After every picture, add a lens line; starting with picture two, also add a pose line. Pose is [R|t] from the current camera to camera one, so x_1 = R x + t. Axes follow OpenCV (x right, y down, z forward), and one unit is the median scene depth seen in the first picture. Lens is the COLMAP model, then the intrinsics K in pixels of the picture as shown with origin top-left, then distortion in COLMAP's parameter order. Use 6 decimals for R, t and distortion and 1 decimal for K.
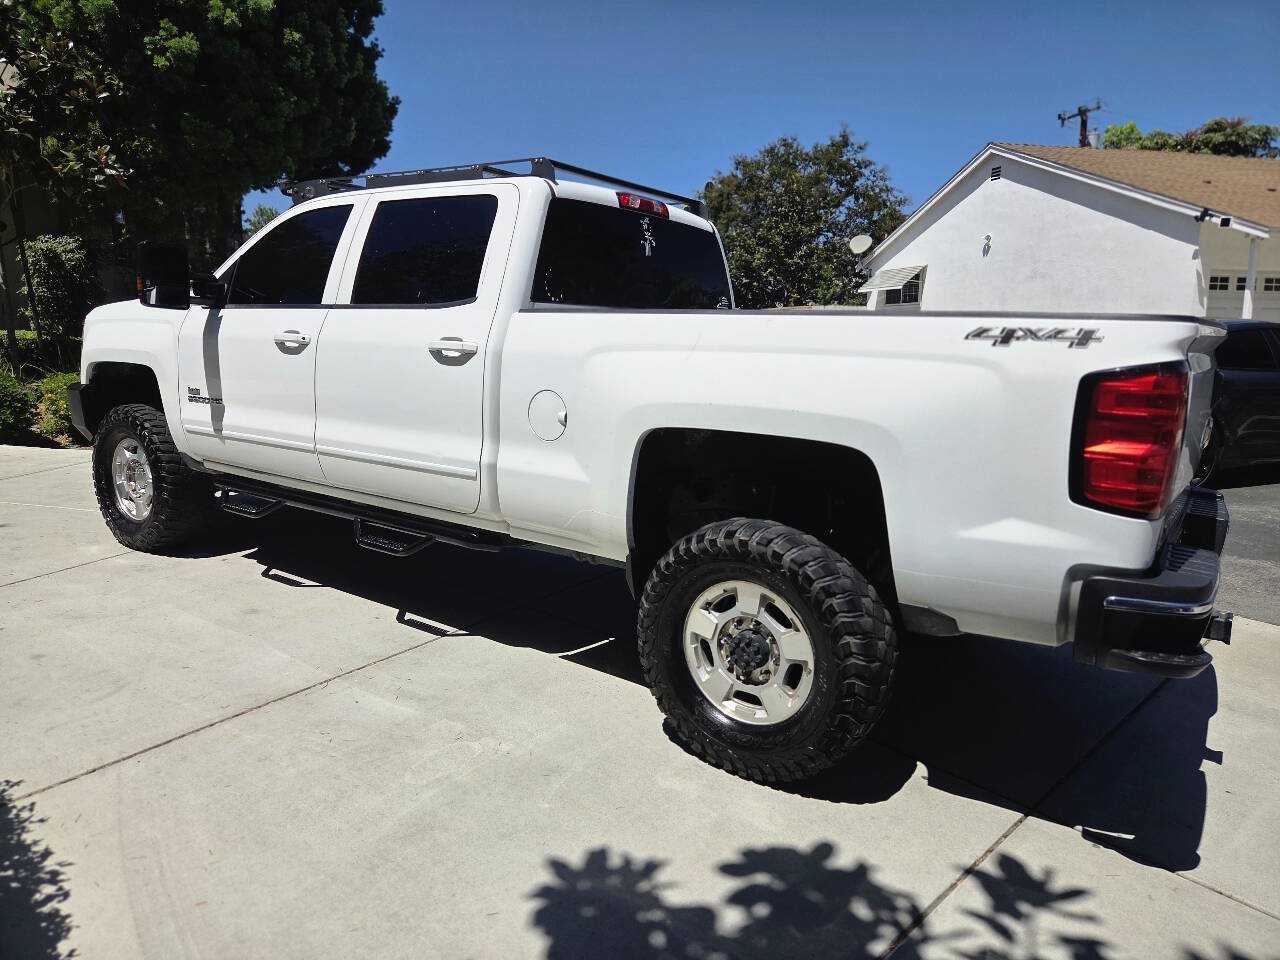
lens RADIAL K [[859.7, 0, 630.4], [0, 859.7, 473.2], [0, 0, 1]] dist [0.058237, -0.043969]
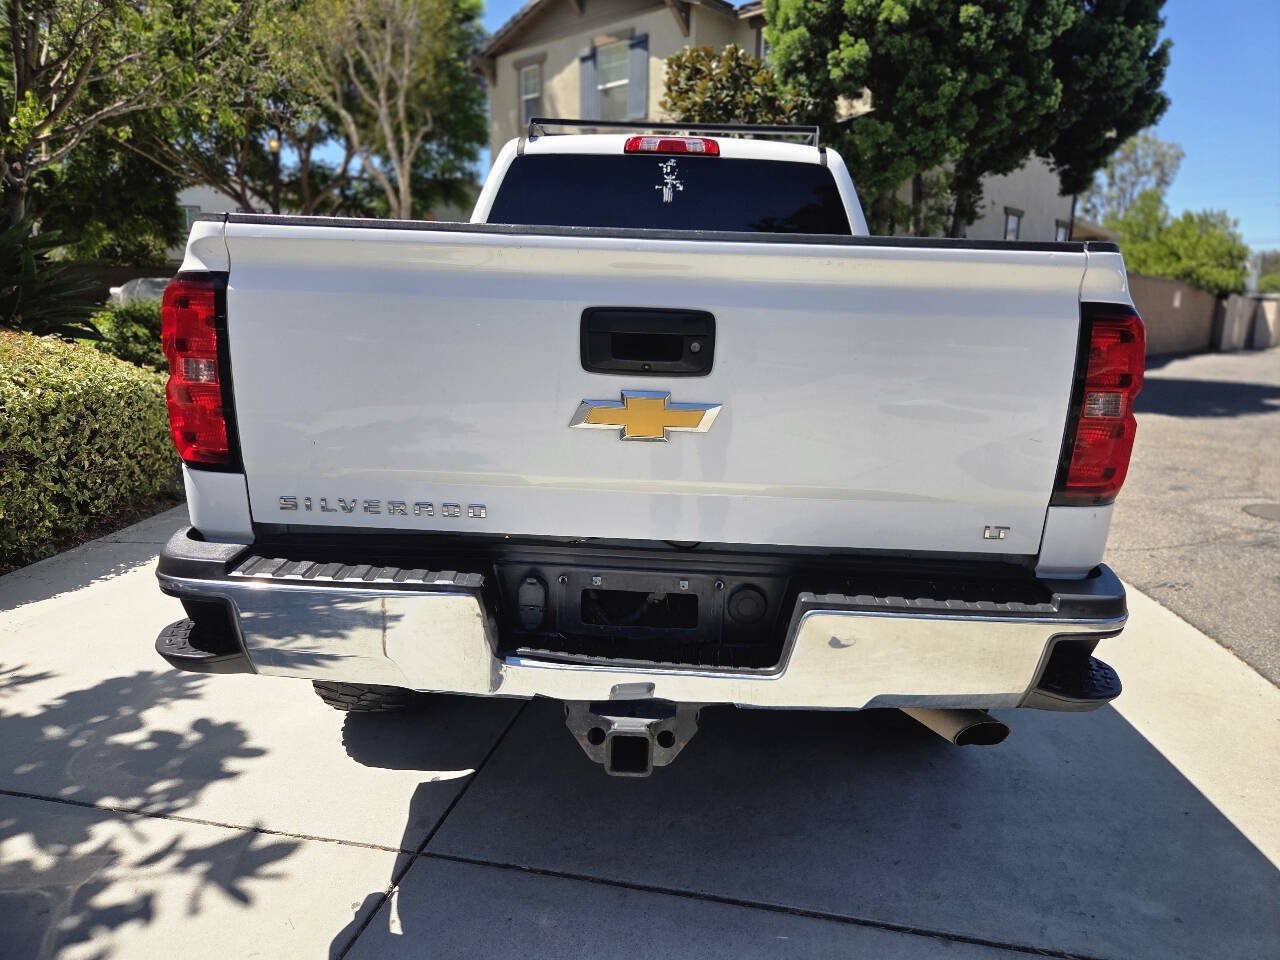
lens RADIAL K [[859.7, 0, 653.1], [0, 859.7, 484.2], [0, 0, 1]] dist [0.058237, -0.043969]
pose [[0.548998, 0.160901, -0.820191, 0.639971], [-0.147352, 0.984558, 0.094515, -0.031035], [0.822733, 0.068968, 0.564229, 0.379298]]
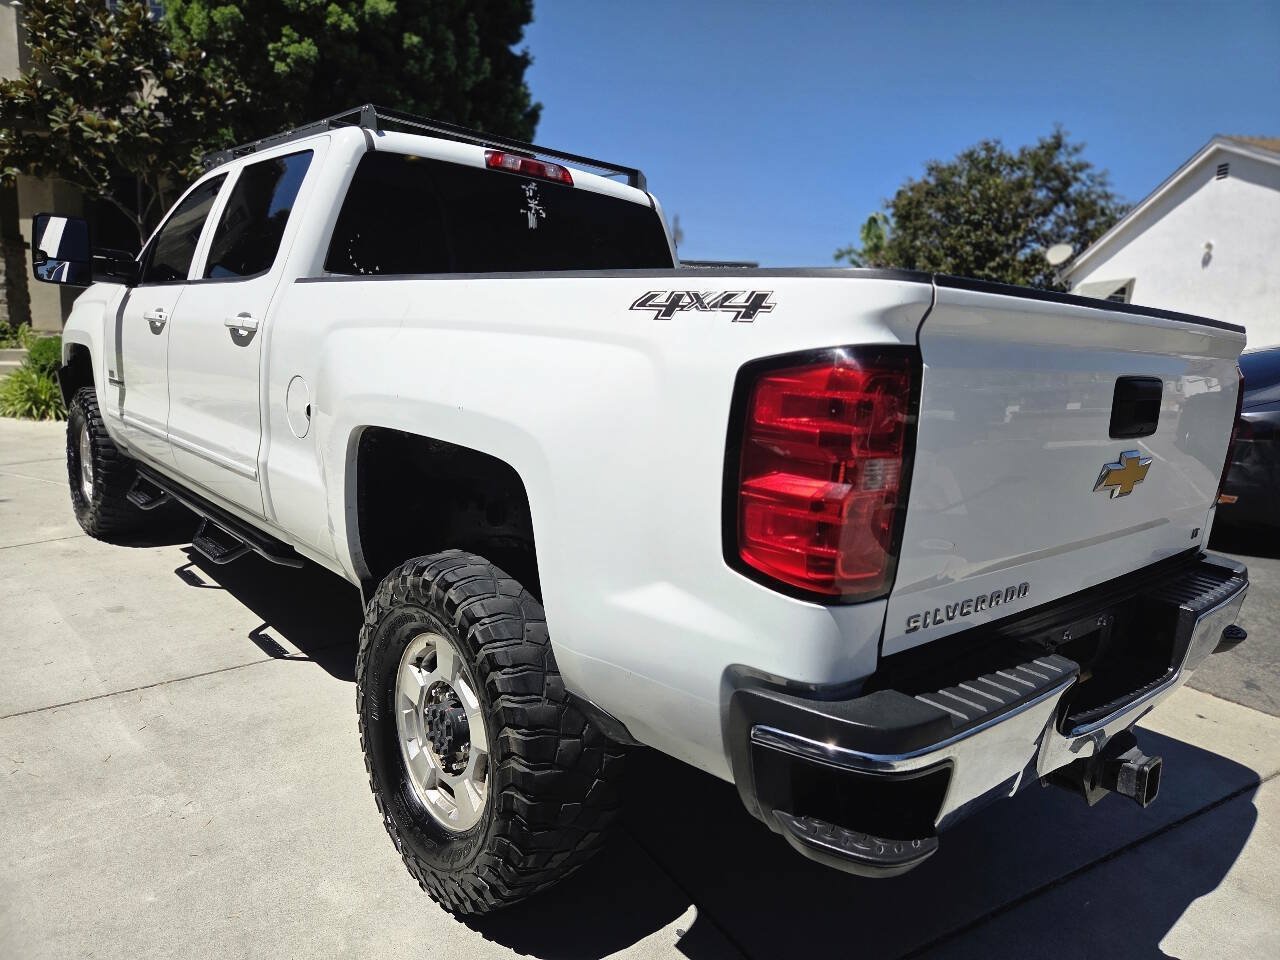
lens RADIAL K [[859.7, 0, 645.6], [0, 859.7, 473.6], [0, 0, 1]] dist [0.058237, -0.043969]
pose [[0.975553, 0.059755, -0.211484, 0.249469], [-0.063249, 0.997950, -0.009792, -0.010150], [0.210466, 0.022929, 0.977332, 0.162247]]
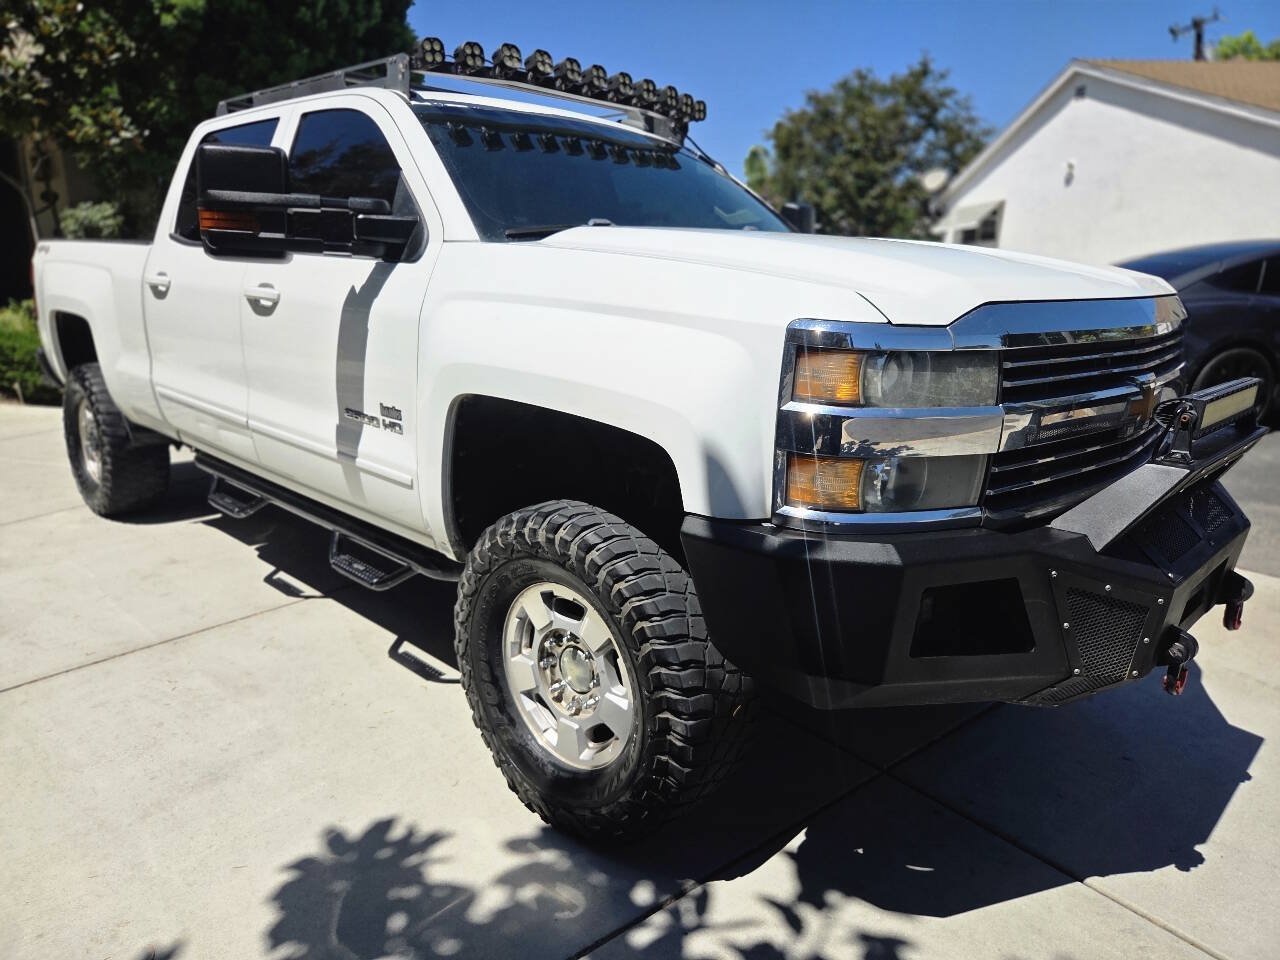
lens RADIAL K [[859.7, 0, 631.4], [0, 859.7, 479.3], [0, 0, 1]] dist [0.058237, -0.043969]
pose [[0.994982, -0.010397, -0.099509, 0.152772], [0.016037, 0.998299, 0.056048, 0.009987], [0.098757, -0.057362, 0.993457, 0.057251]]
